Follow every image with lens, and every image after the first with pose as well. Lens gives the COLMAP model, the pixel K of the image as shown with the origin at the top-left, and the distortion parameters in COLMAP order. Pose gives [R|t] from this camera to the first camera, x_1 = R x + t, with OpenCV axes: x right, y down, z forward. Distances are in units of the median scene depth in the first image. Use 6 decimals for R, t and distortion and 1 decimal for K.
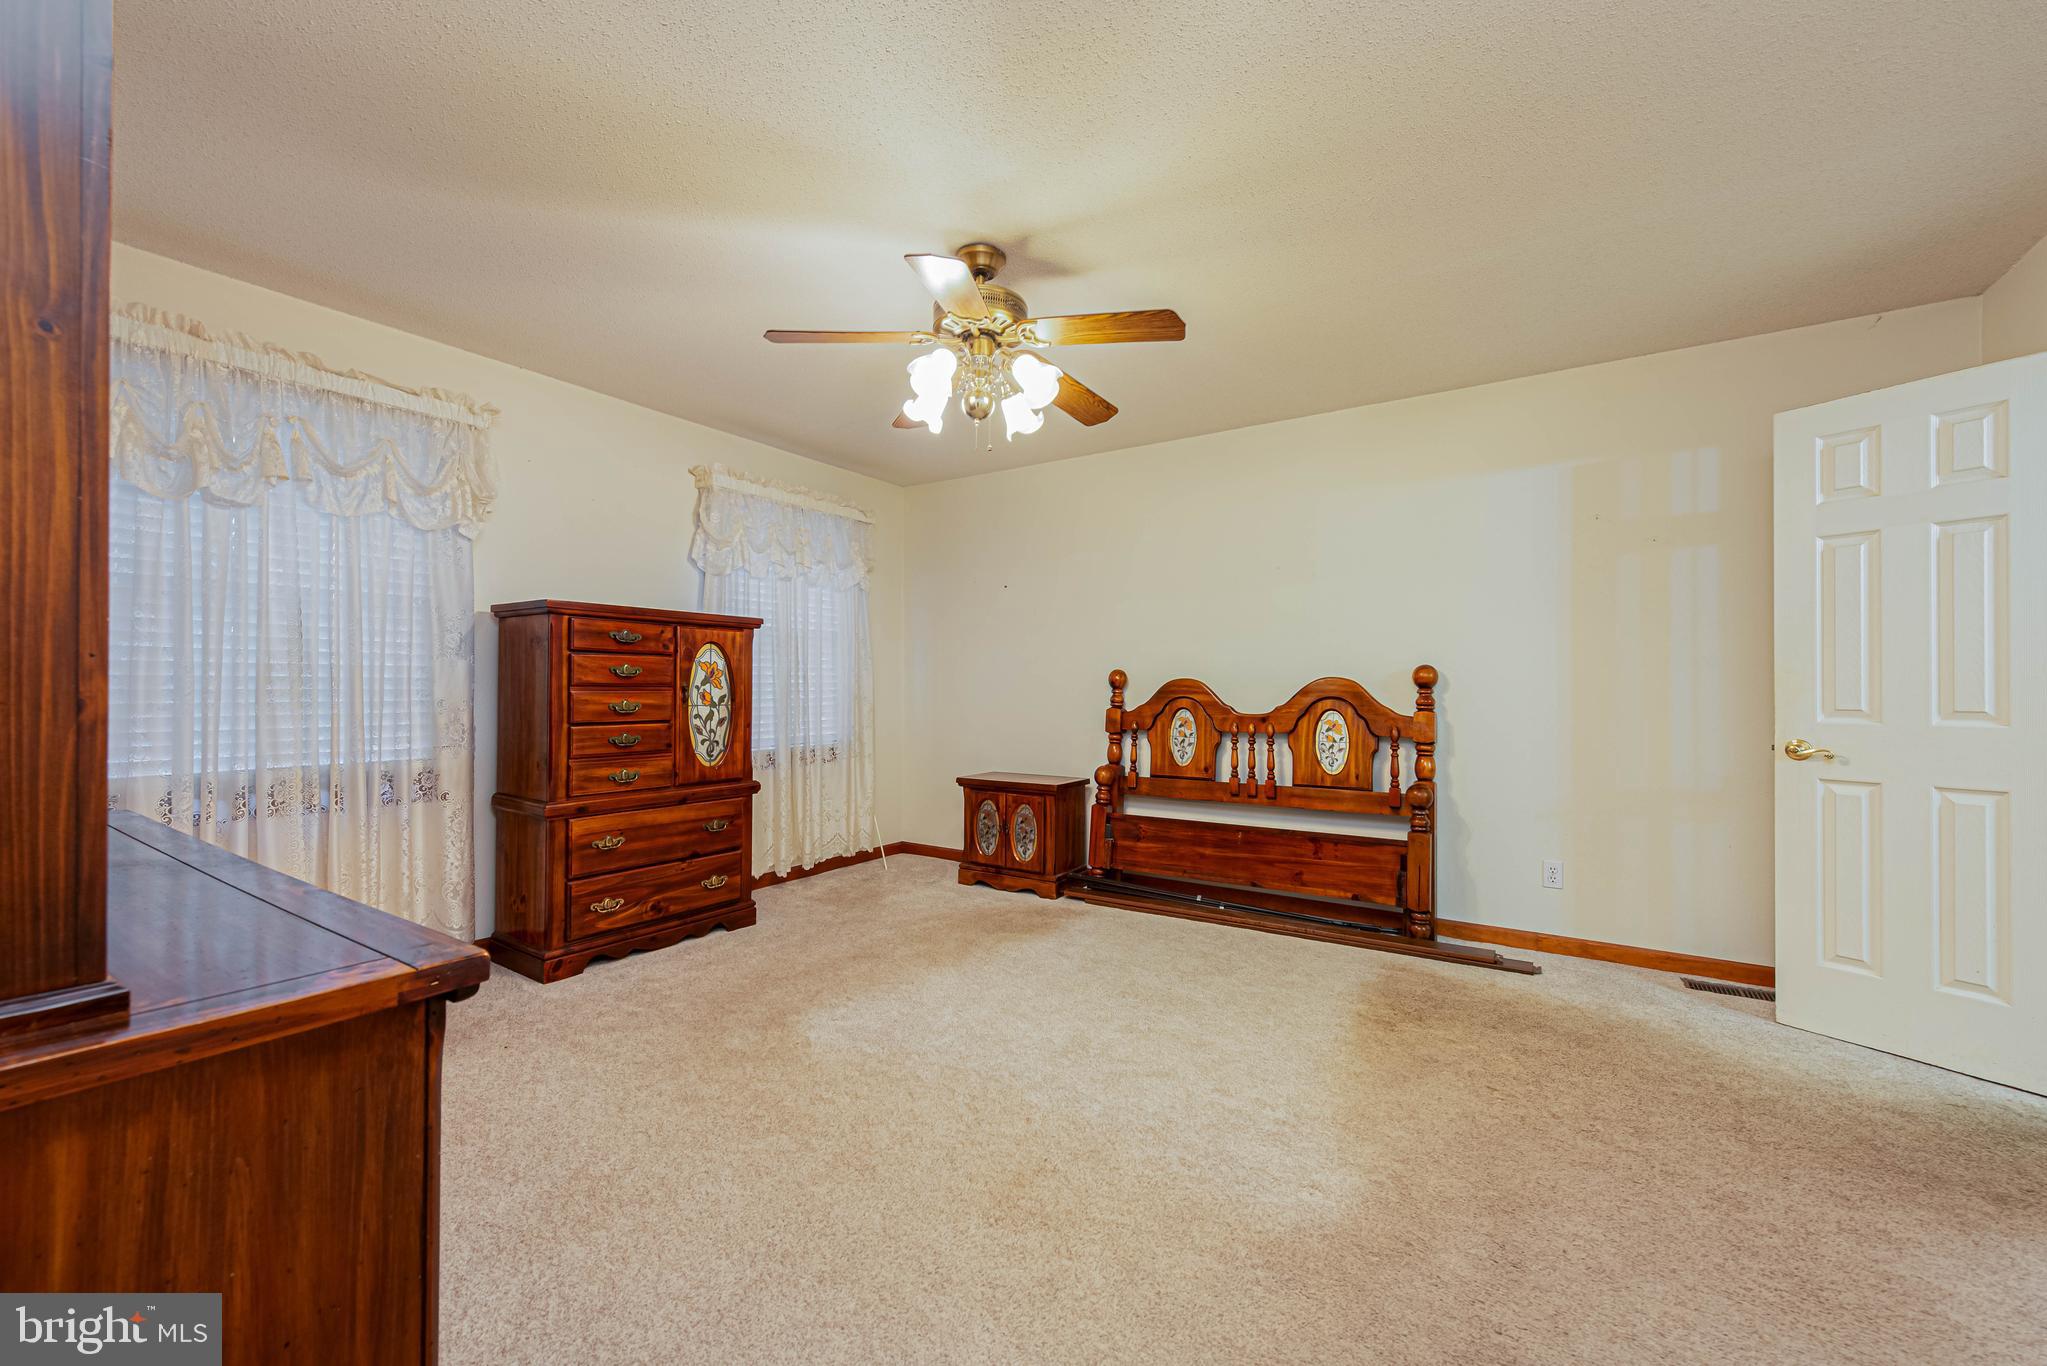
lens RADIAL K [[814.5, 0, 1012.6], [0, 814.5, 684.3], [0, 0, 1]] dist [0.006984, -0.002334]
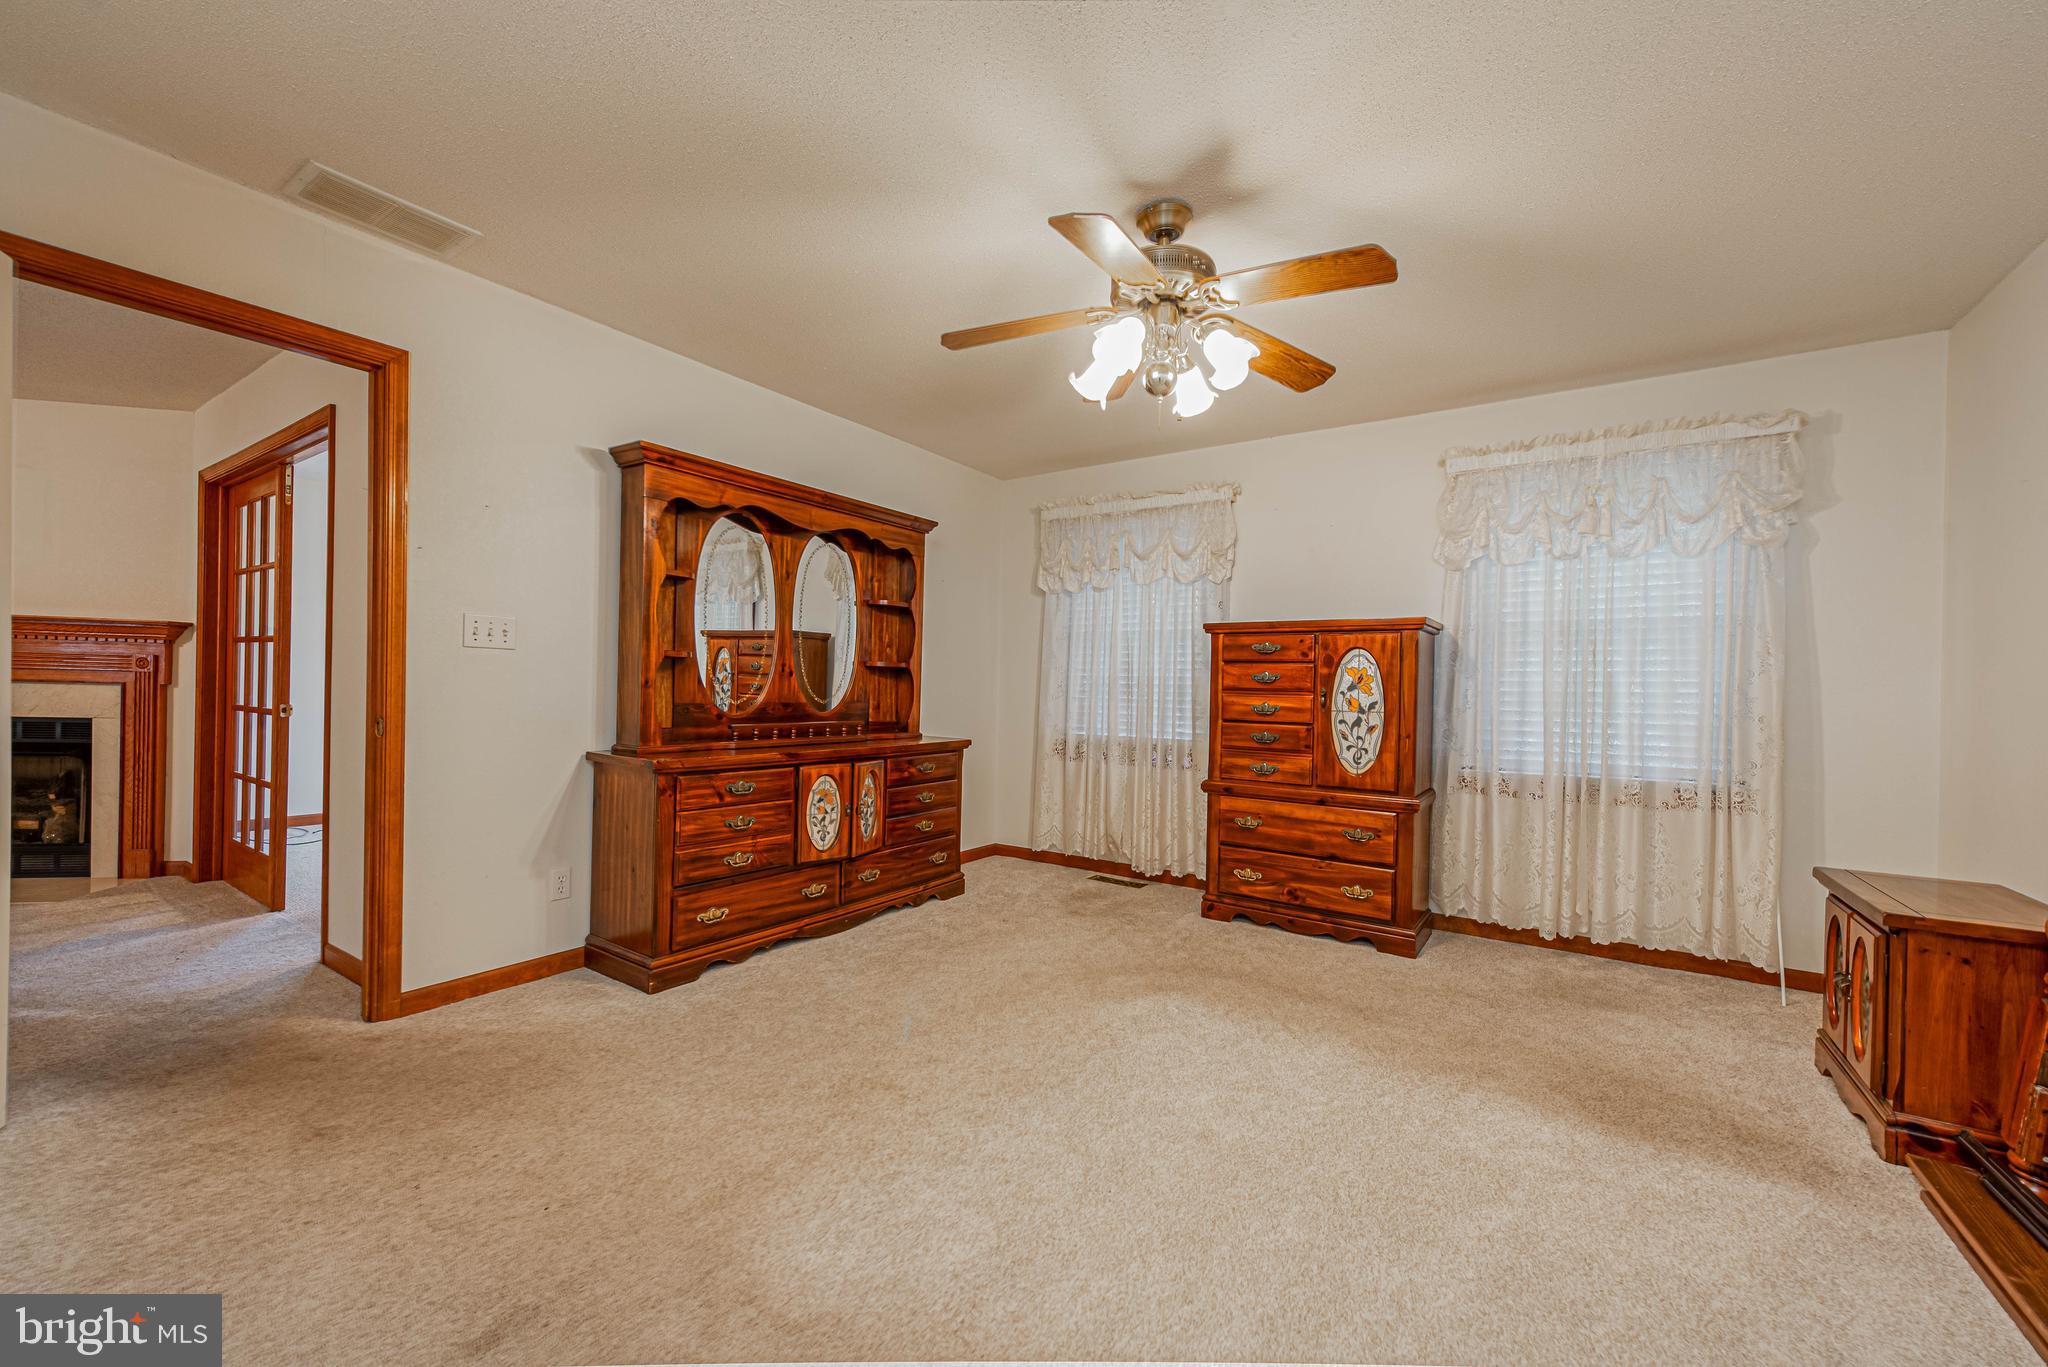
lens RADIAL K [[814.9, 0, 1029.9], [0, 814.9, 693.4], [0, 0, 1]] dist [0.006984, -0.002334]
pose [[-0.011131, 0.001318, -0.999937, 0.637960], [-0.017979, 0.999837, 0.001518, 0.009818], [0.999776, 0.017994, -0.011106, 0.635028]]
